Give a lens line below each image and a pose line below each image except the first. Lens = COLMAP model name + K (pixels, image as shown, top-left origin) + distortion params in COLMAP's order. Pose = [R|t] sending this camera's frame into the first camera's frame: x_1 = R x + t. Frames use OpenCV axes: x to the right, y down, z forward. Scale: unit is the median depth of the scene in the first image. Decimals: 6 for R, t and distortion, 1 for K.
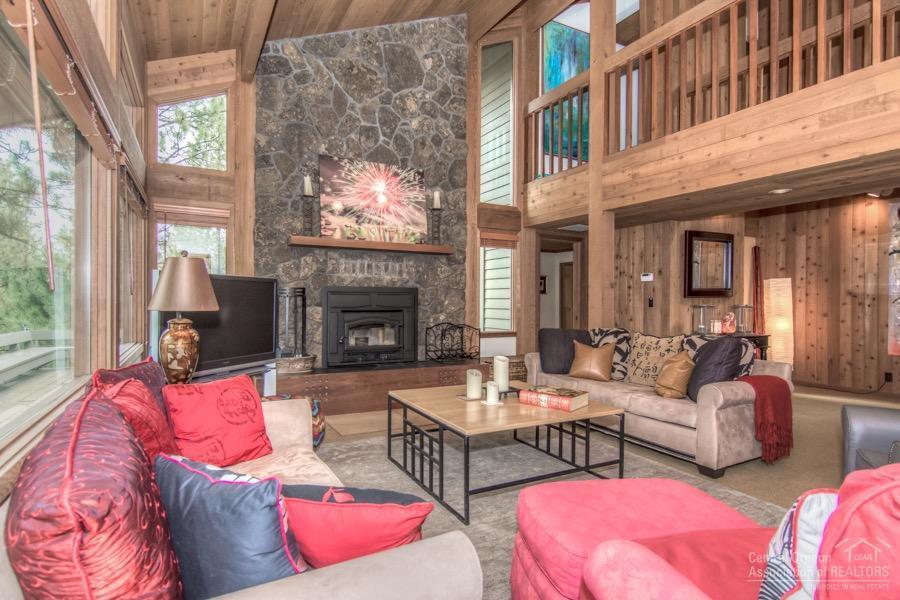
lens RADIAL K [[475.1, 0, 447.1], [0, 475.1, 302.5], [0, 0, 1]] dist [-0.000332, 0.000183]
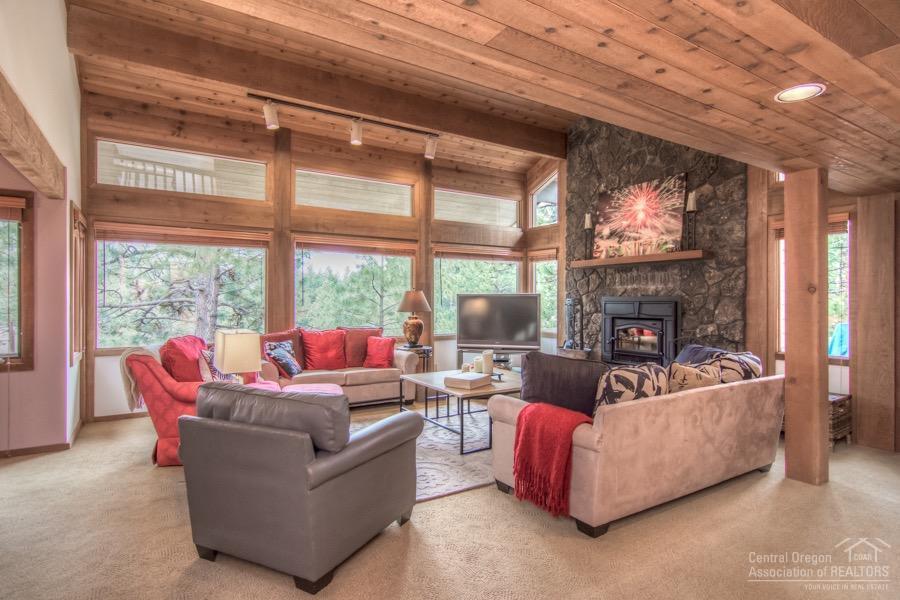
lens RADIAL K [[475.1, 0, 447.1], [0, 475.1, 302.5], [0, 0, 1]] dist [-0.000332, 0.000183]
pose [[0.066125, -0.002837, -0.997807, 0.919219], [-0.008564, 0.999958, -0.003410, -0.011600], [0.997775, 0.008771, 0.066098, 0.486361]]
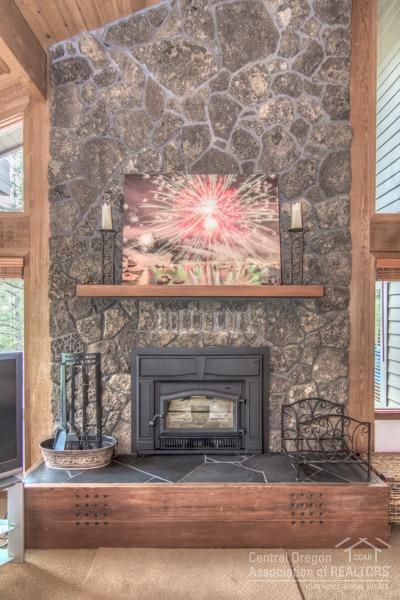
lens RADIAL K [[316.7, 0, 200.4], [0, 316.7, 312.5], [0, 0, 1]] dist [-0.000332, 0.000183]
pose [[0.884798, 0.000071, -0.465975, 0.068541], [0.001899, 0.999991, 0.003759, -0.088043], [0.465971, -0.004210, 0.884790, 0.576072]]
